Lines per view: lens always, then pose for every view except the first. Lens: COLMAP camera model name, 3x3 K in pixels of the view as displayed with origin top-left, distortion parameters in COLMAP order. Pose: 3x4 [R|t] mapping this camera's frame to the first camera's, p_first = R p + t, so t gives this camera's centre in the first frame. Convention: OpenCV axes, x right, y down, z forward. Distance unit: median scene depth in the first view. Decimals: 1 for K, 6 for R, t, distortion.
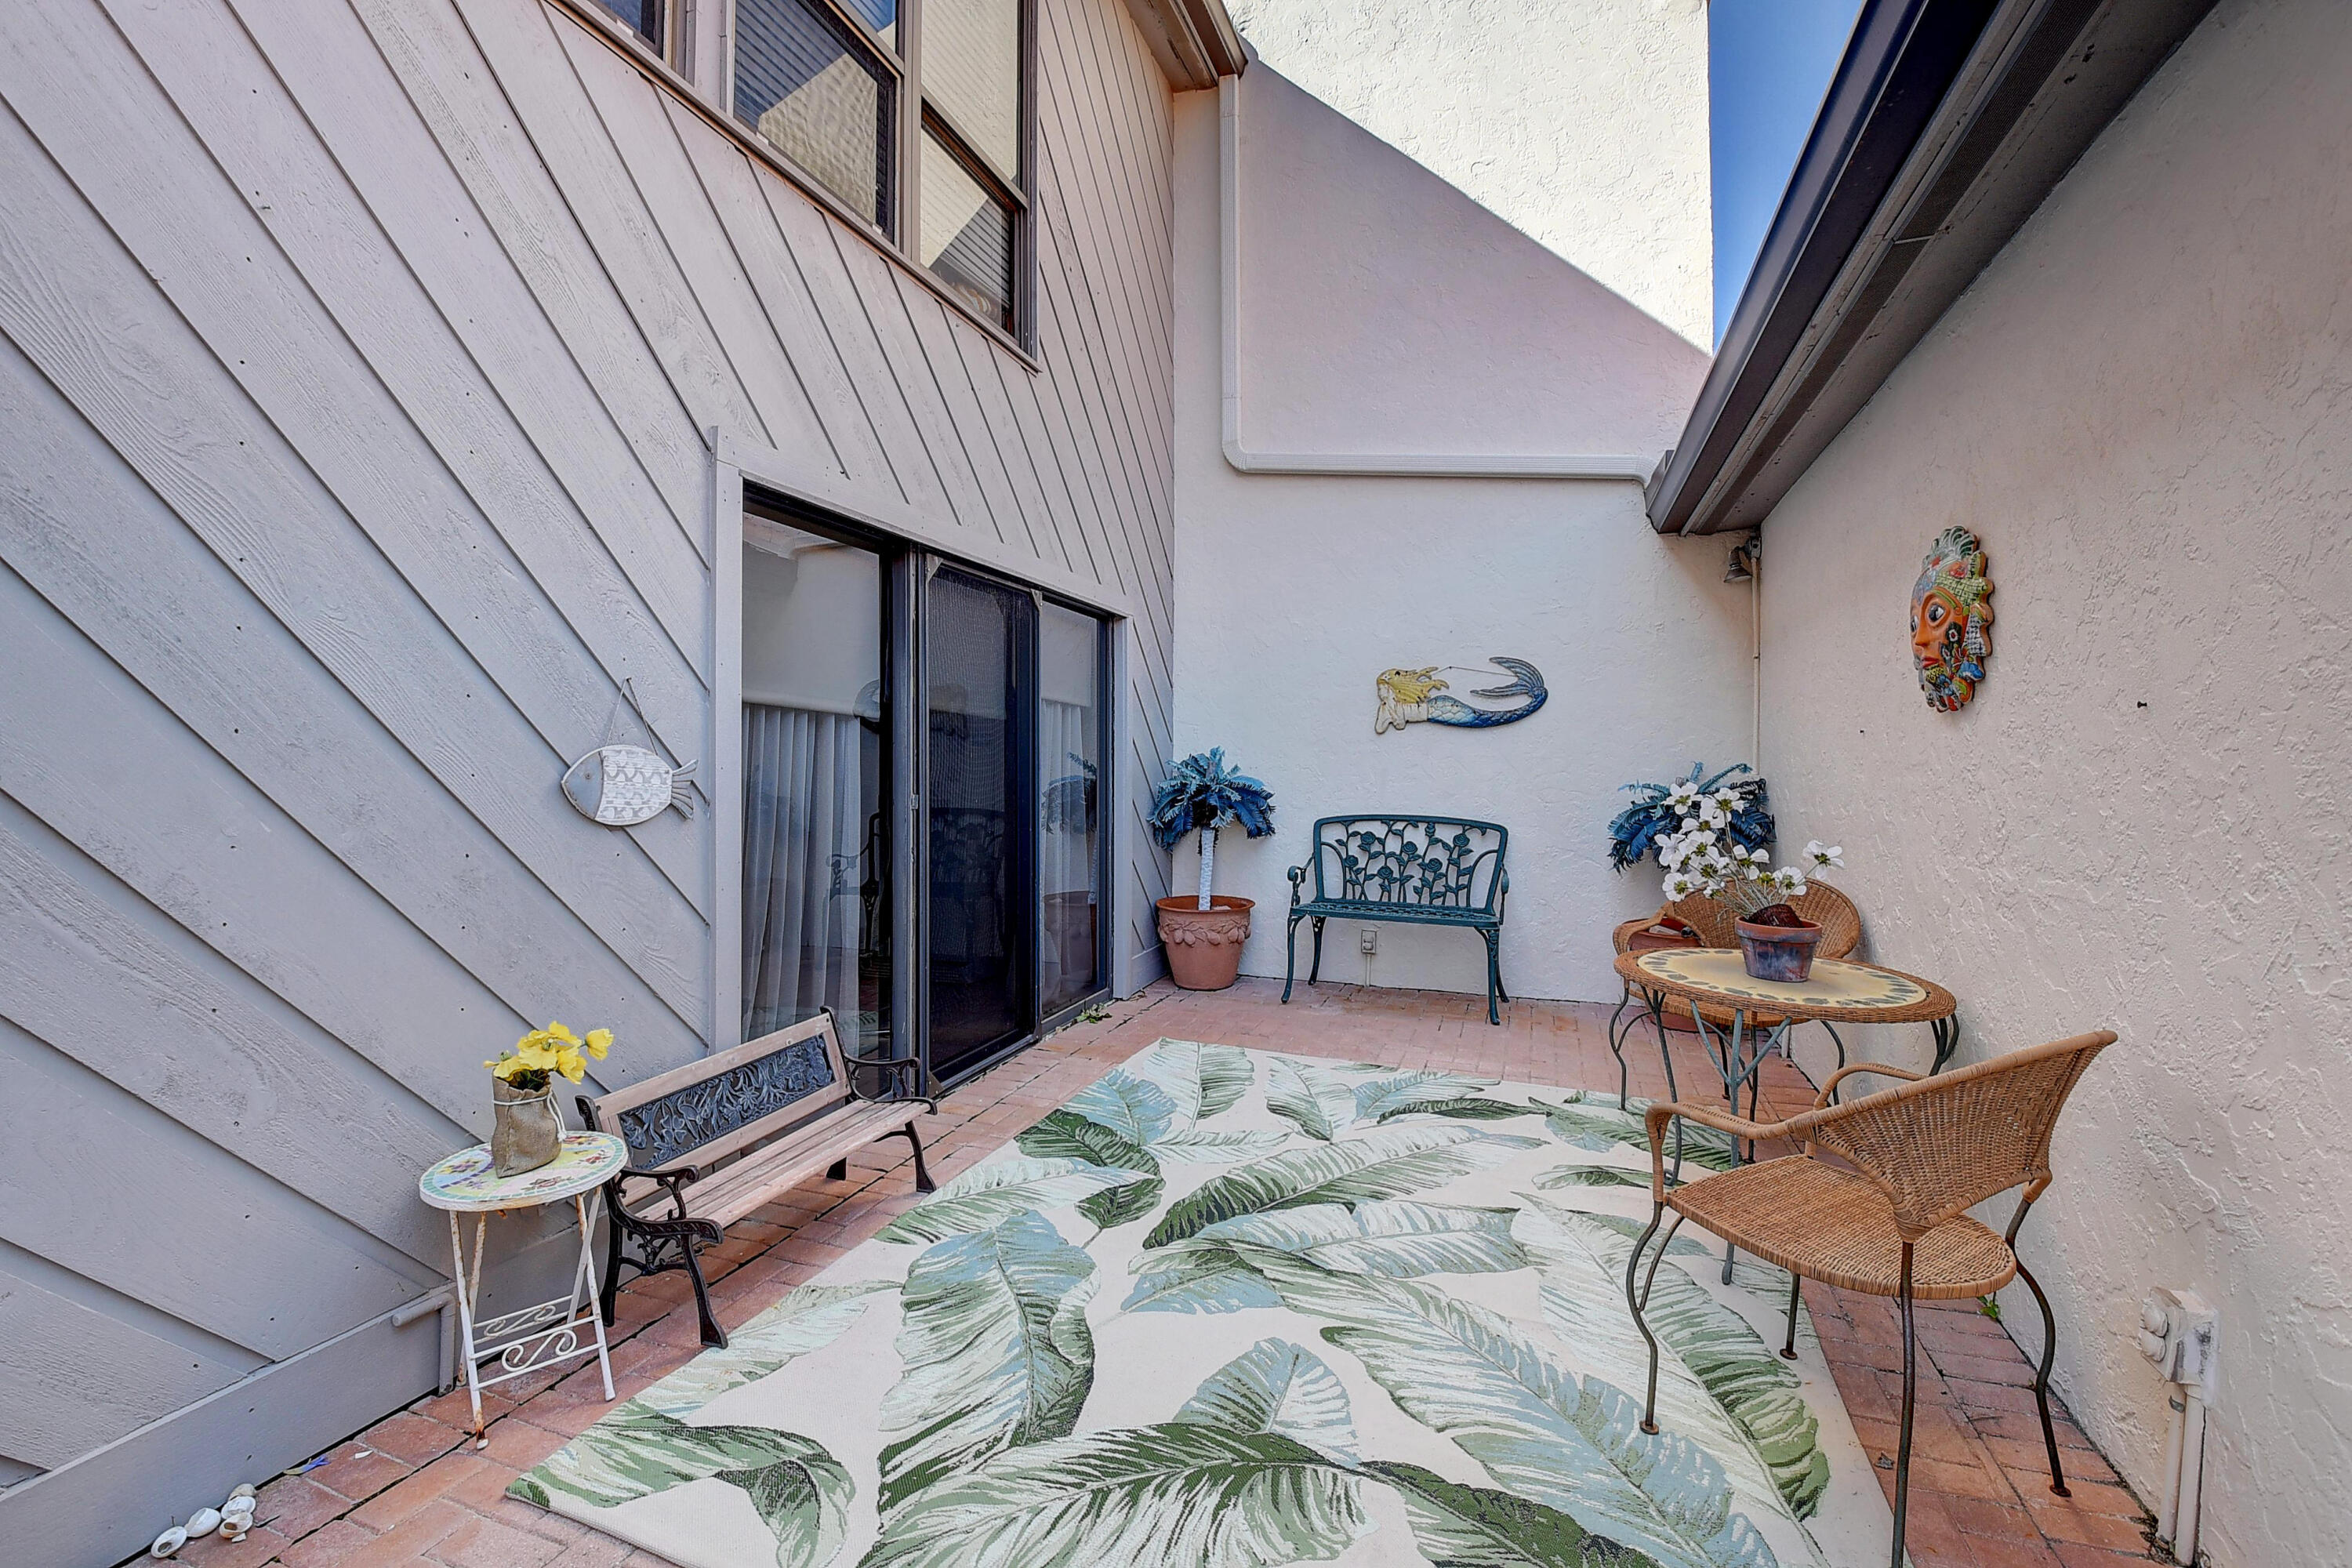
lens RADIAL K [[1033.7, 0, 1188.9], [0, 1033.7, 783.1], [0, 0, 1]] dist [0.003720, -0.017208]
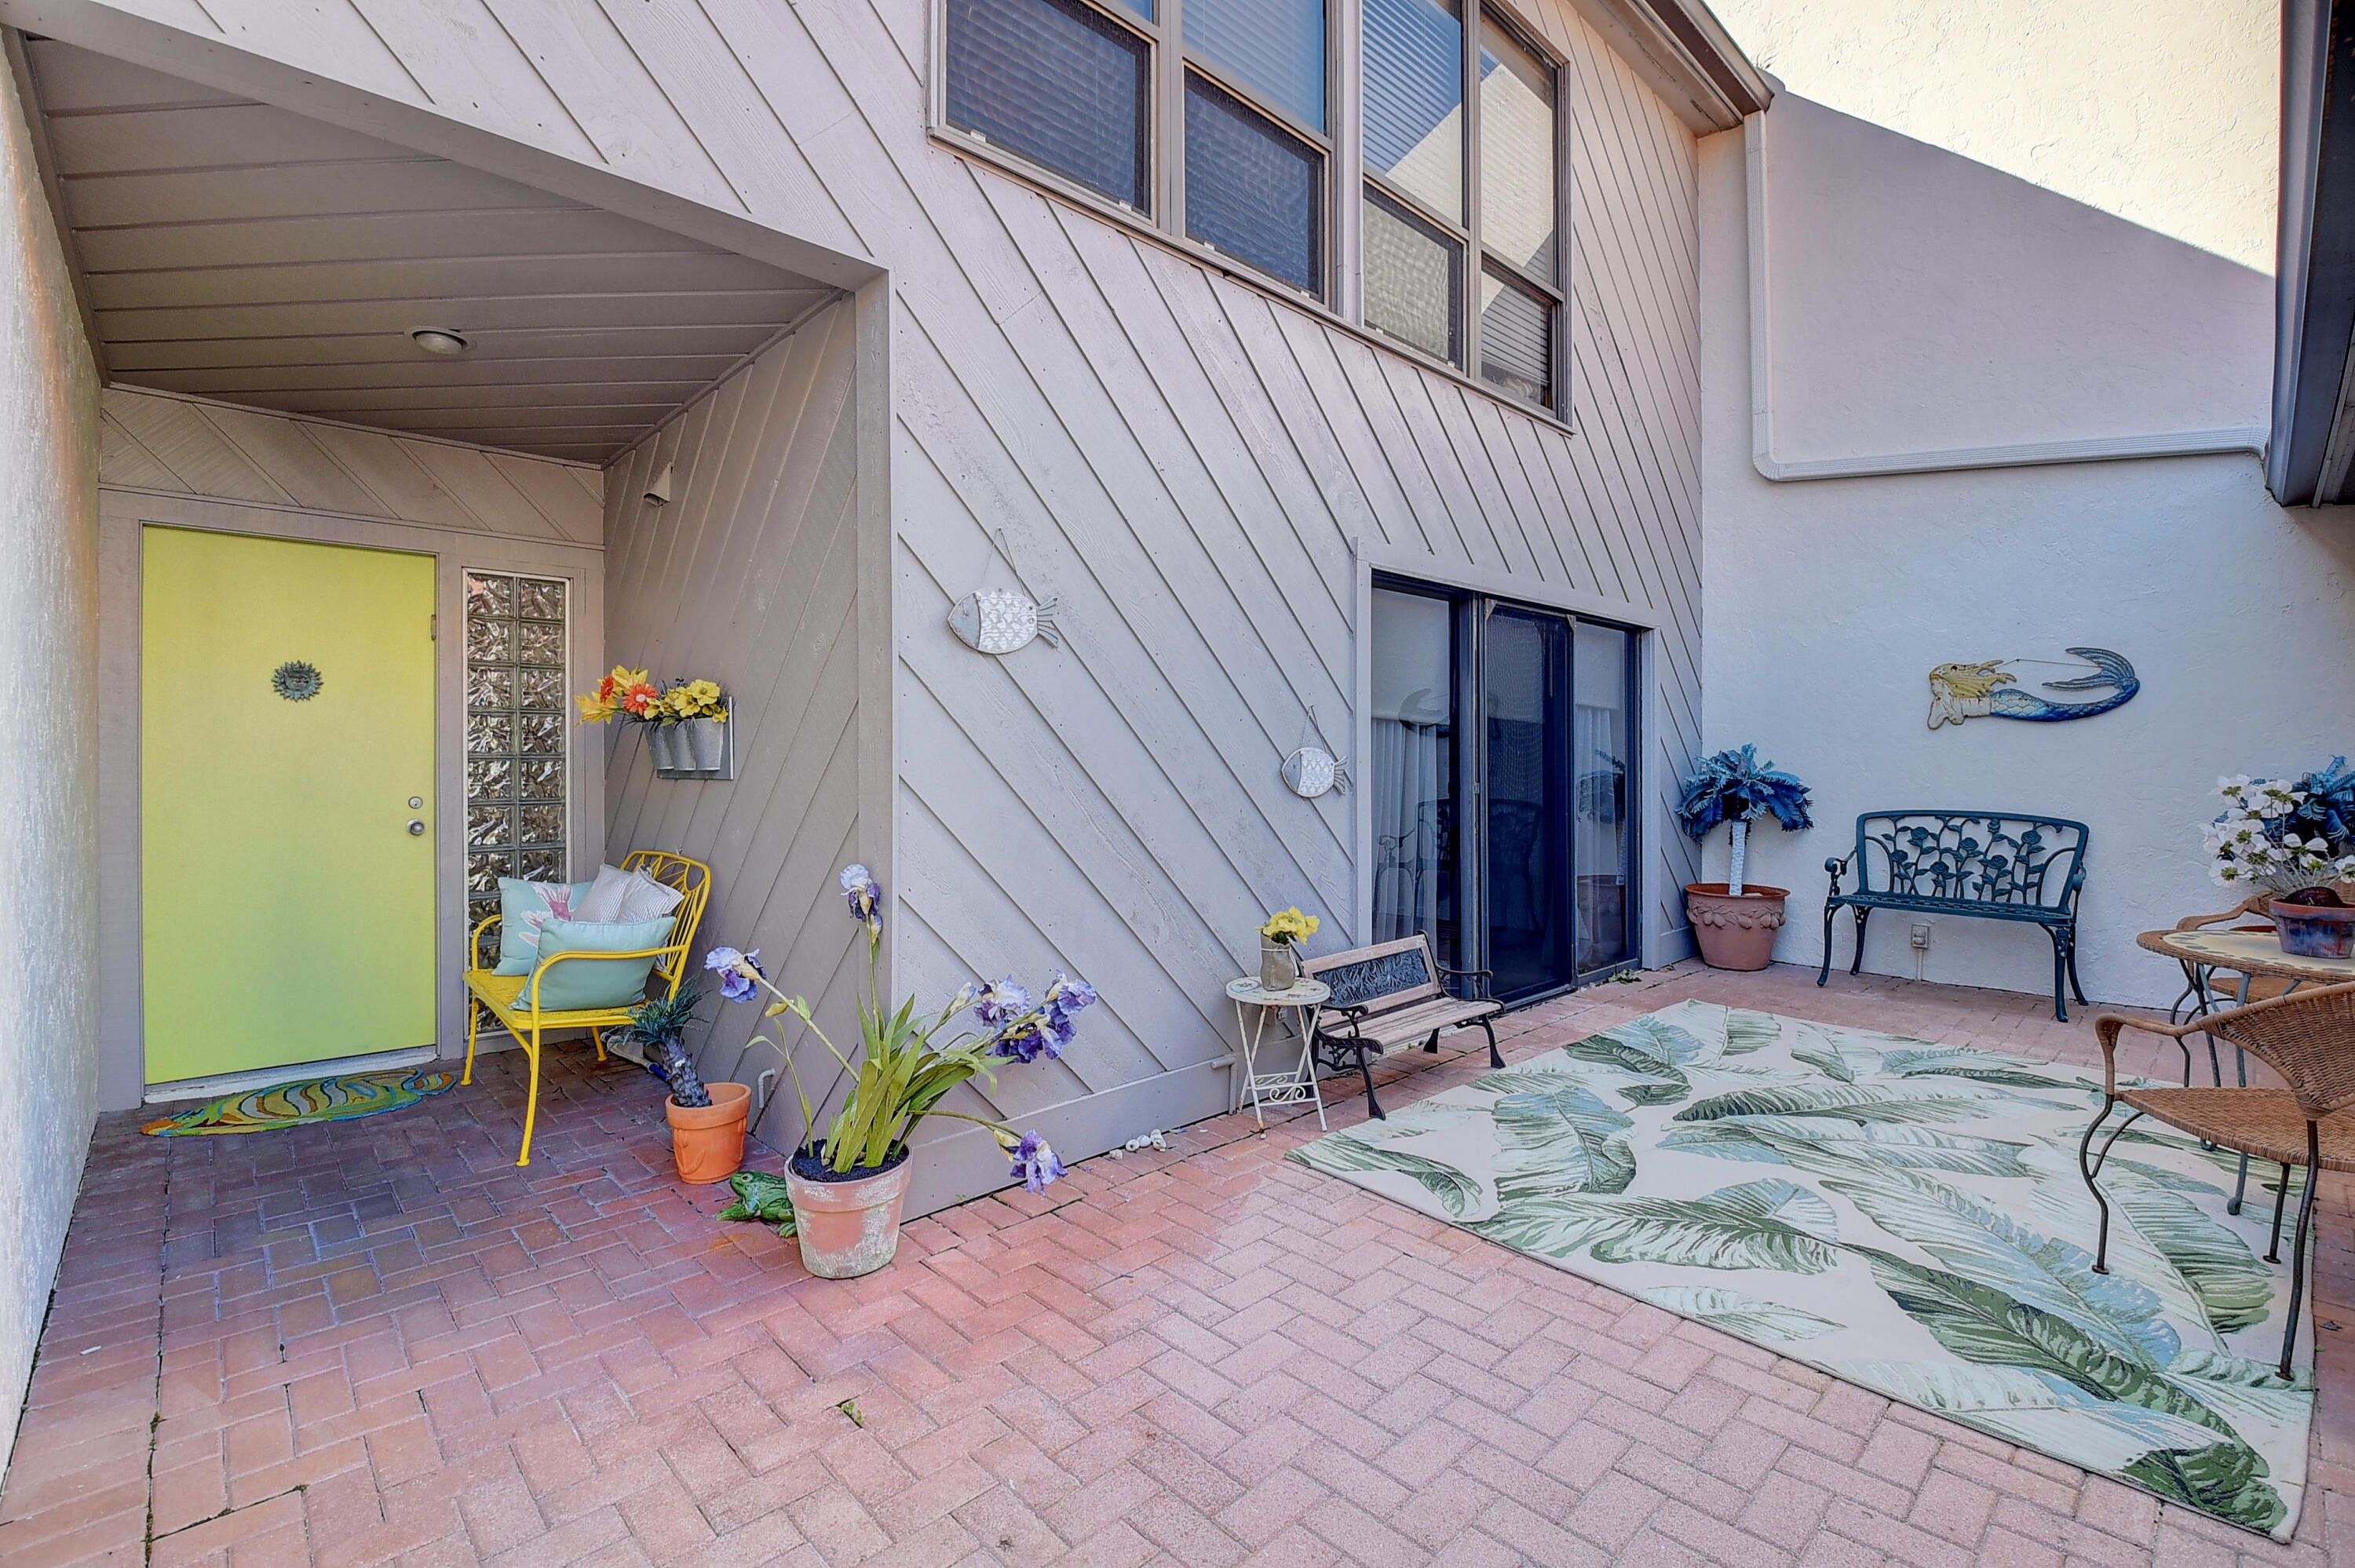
lens RADIAL K [[1034.9, 0, 1162.0], [0, 1034.9, 752.0], [0, 0, 1]] dist [0.003720, -0.017208]
pose [[0.877208, -0.005238, -0.480082, 0.018573], [-0.008278, 0.999627, -0.026031, 0.012477], [0.480039, 0.026809, 0.876837, -0.443594]]
